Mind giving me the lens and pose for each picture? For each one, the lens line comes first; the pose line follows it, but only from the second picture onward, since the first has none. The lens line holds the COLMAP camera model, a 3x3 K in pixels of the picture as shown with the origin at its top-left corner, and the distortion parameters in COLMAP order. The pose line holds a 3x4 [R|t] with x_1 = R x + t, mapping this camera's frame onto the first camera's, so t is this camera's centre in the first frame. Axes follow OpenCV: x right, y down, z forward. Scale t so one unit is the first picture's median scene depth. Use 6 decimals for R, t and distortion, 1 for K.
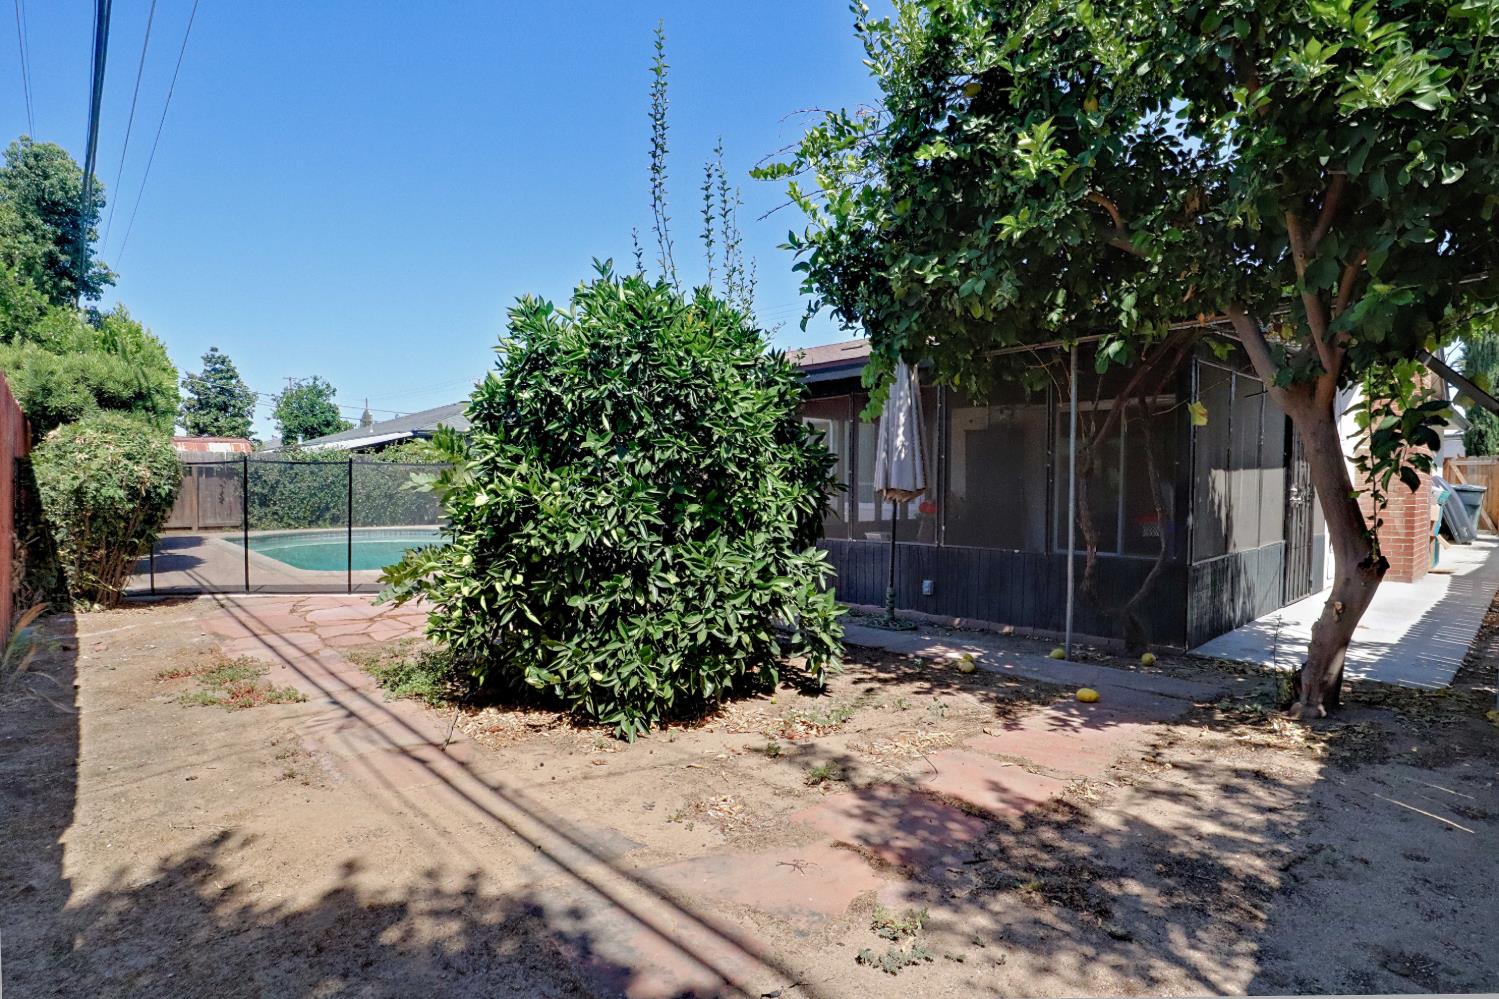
lens RADIAL K [[761.1, 0, 756.1], [0, 761.1, 507.9], [0, 0, 1]] dist [-0.020330, -0.000721]
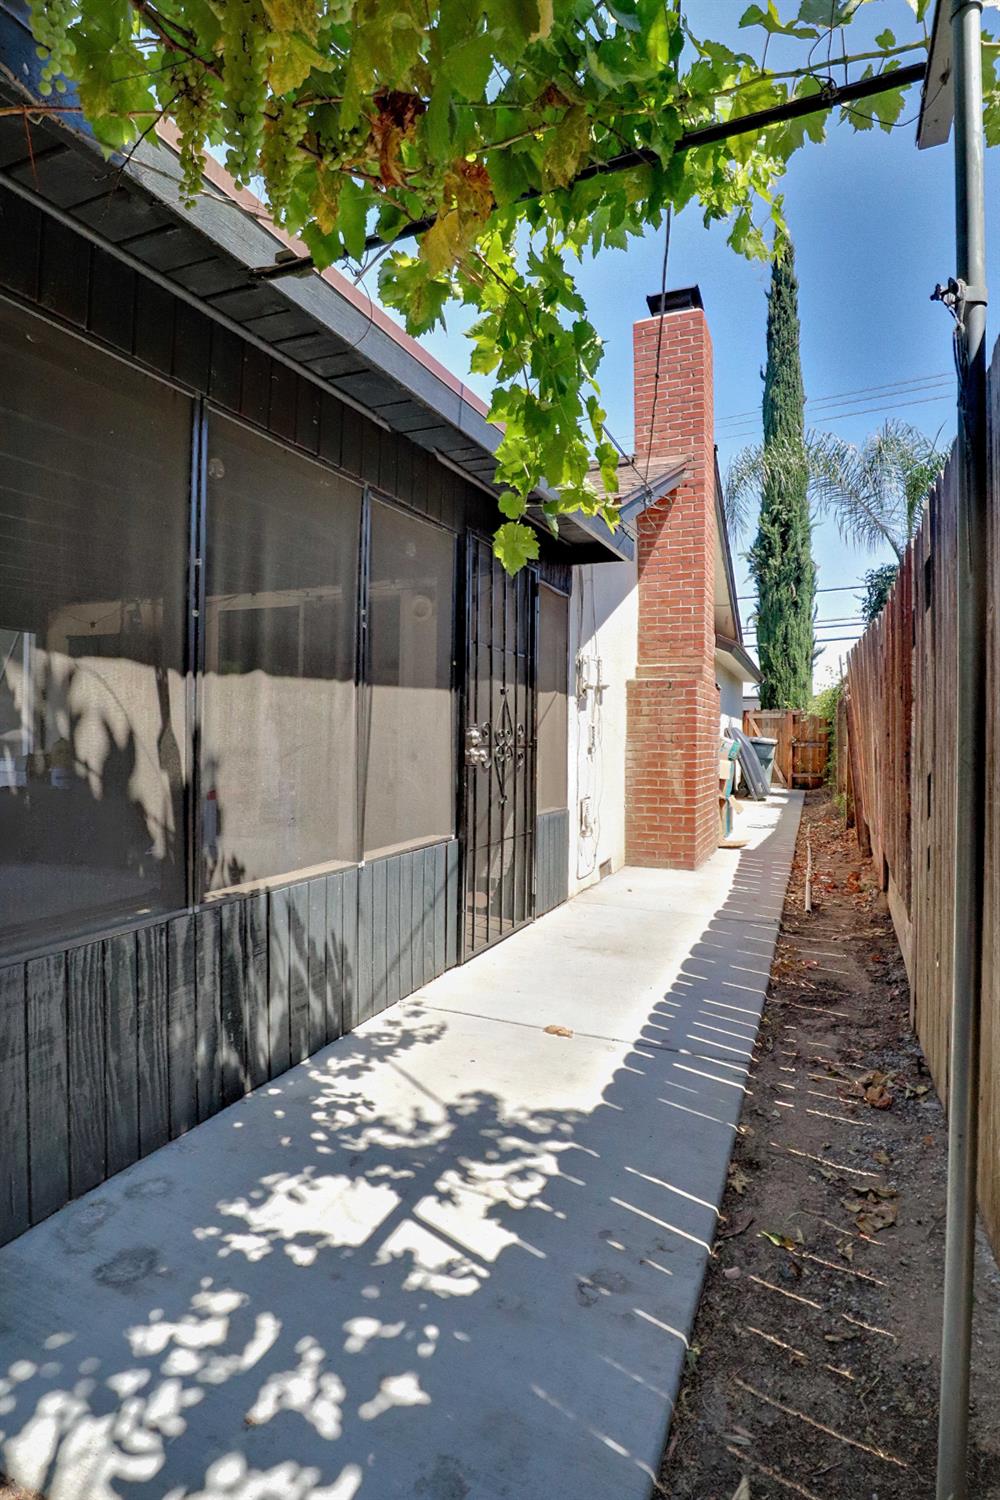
lens RADIAL K [[761.6, 0, 500.0], [0, 761.6, 750.0], [0, 0, 1]] dist [-0.020330, -0.000721]
pose [[0.912157, -0.004229, 0.409819, 0.295732], [0.012436, 0.999772, -0.017364, -0.002517], [-0.409652, 0.020935, 0.912002, 0.297644]]
